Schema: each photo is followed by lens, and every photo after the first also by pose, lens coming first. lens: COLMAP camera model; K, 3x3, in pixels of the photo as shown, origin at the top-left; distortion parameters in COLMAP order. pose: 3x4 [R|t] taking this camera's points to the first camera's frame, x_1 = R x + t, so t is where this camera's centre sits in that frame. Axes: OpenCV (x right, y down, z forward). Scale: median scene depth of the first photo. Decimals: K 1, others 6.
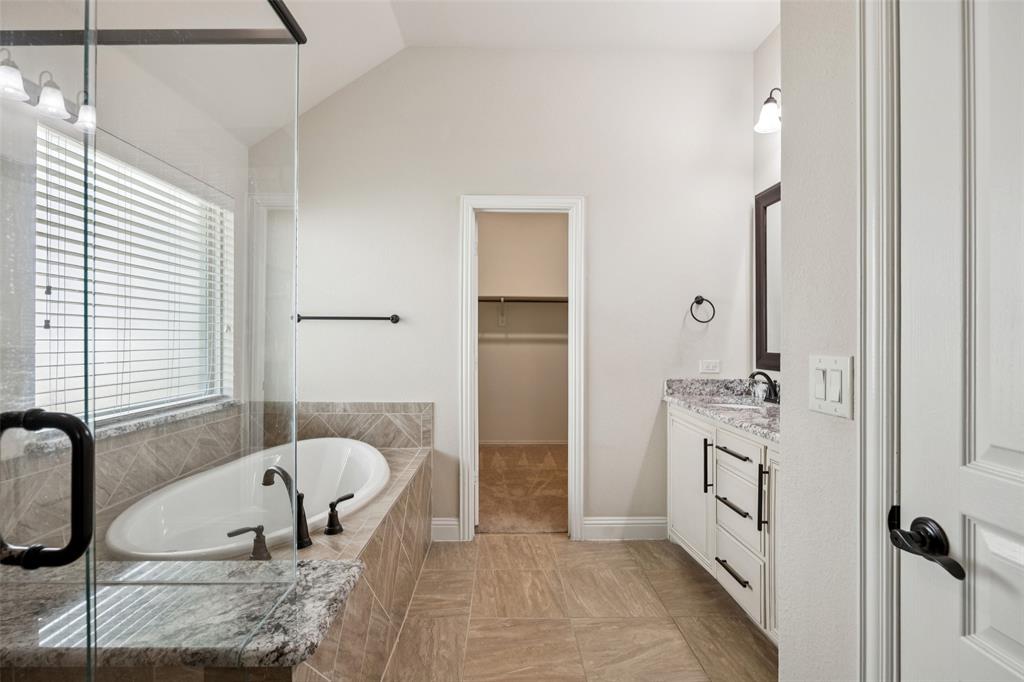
lens RADIAL K [[497.3, 0, 510.7], [0, 497.3, 340.2], [0, 0, 1]] dist [0.000959, -0.000274]
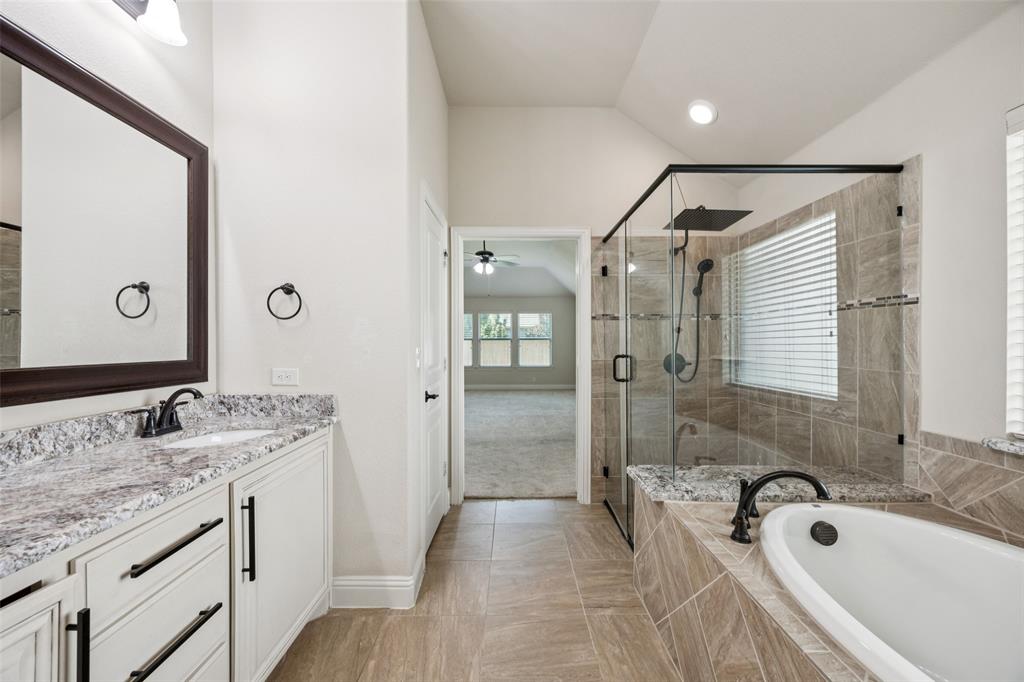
lens RADIAL K [[398.2, 0, 511.6], [0, 398.2, 344.1], [0, 0, 1]] dist [-0.002095, -0.000171]
pose [[-0.999720, -0.002553, 0.023519, 0.097648], [-0.002618, 0.999993, -0.002727, 0.008962], [-0.023512, -0.002788, -0.999720, 2.343931]]
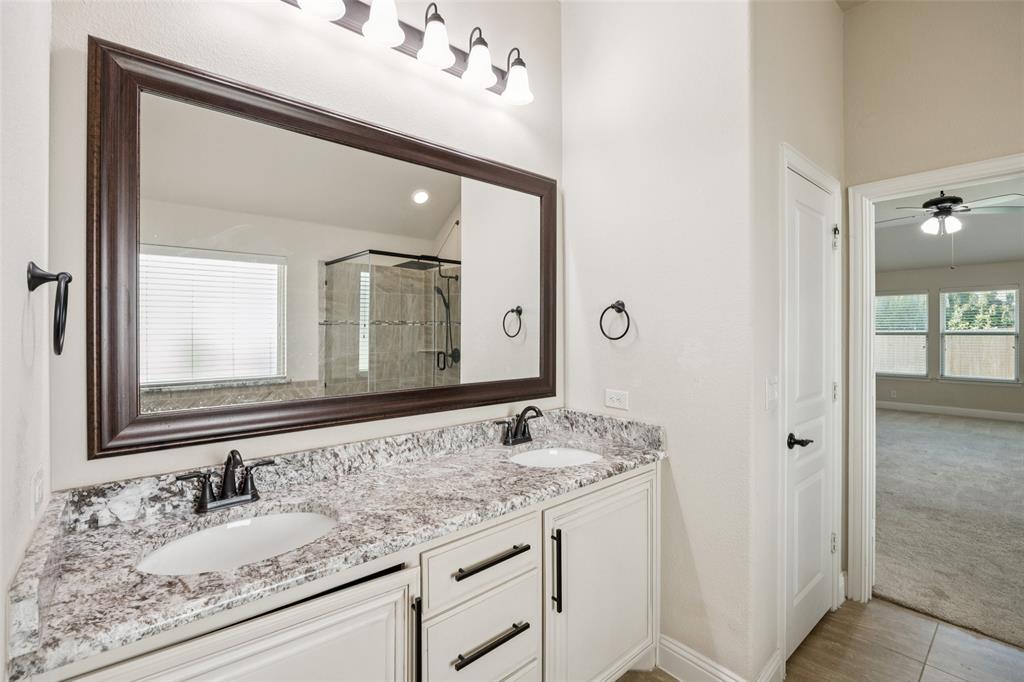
lens RADIAL K [[452.2, 0, 508.0], [0, 452.2, 333.6], [0, 0, 1]] dist [-0.012127, 0.000750]
pose [[-0.625105, -0.001997, 0.780538, 0.012661], [-0.001263, 0.999998, 0.001547, -0.063164], [-0.780539, -0.000018, -0.625107, 2.247039]]
